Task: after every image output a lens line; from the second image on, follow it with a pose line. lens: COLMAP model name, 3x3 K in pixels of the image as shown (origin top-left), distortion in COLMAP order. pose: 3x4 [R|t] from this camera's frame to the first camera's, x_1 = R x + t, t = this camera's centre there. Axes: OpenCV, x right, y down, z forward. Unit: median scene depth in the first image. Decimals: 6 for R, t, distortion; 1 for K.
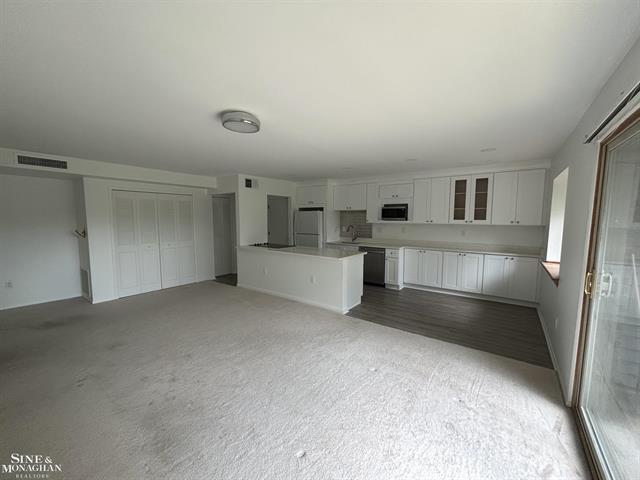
lens RADIAL K [[258.5, 0, 320.0], [0, 258.5, 240.0], [0, 0, 1]] dist [-0.000287, 0.000158]
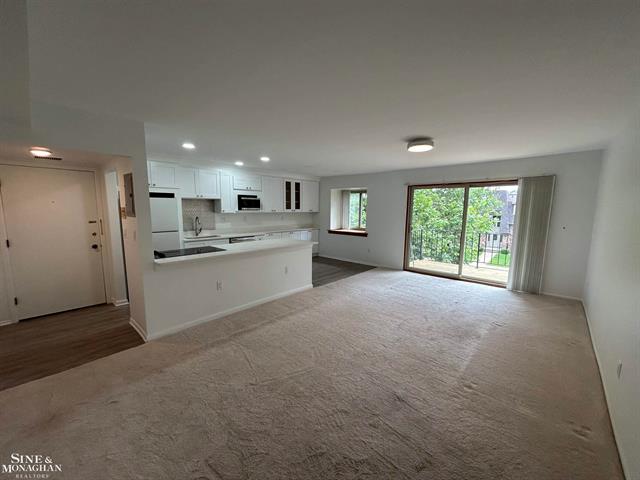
lens RADIAL K [[258.5, 0, 320.0], [0, 258.5, 240.0], [0, 0, 1]] dist [-0.000287, 0.000158]
pose [[0.098518, -0.124764, 0.987283, -0.916580], [0.080222, 0.989876, 0.117087, -0.064315], [-0.991897, 0.067667, 0.107529, 0.700278]]
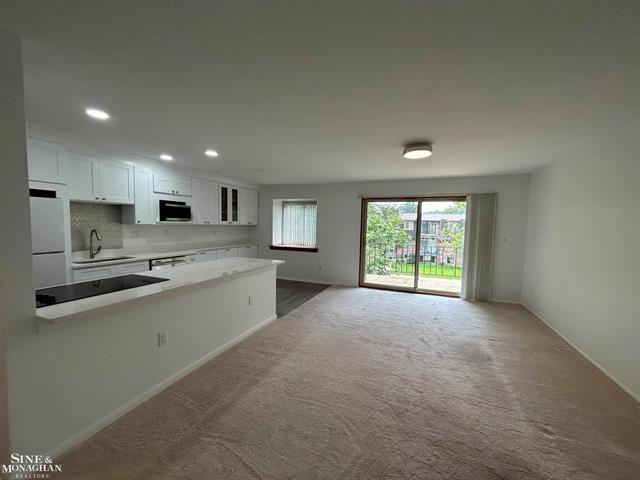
lens RADIAL K [[258.5, 0, 320.0], [0, 258.5, 240.0], [0, 0, 1]] dist [-0.000287, 0.000158]
pose [[-0.251633, -0.068002, 0.965431, -0.733967], [0.064995, 0.994089, 0.086961, -0.067987], [-0.965638, 0.084630, -0.245726, 0.900513]]
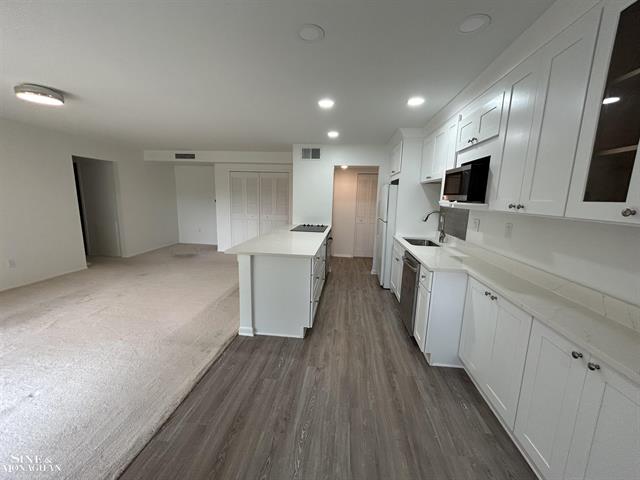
lens RADIAL K [[258.5, 0, 320.0], [0, 258.5, 240.0], [0, 0, 1]] dist [-0.000287, 0.000158]
pose [[0.504413, 0.155293, -0.849383, 0.624392], [-0.101191, 0.987547, 0.120461, -0.049725], [0.857513, 0.025188, 0.513846, 0.705810]]
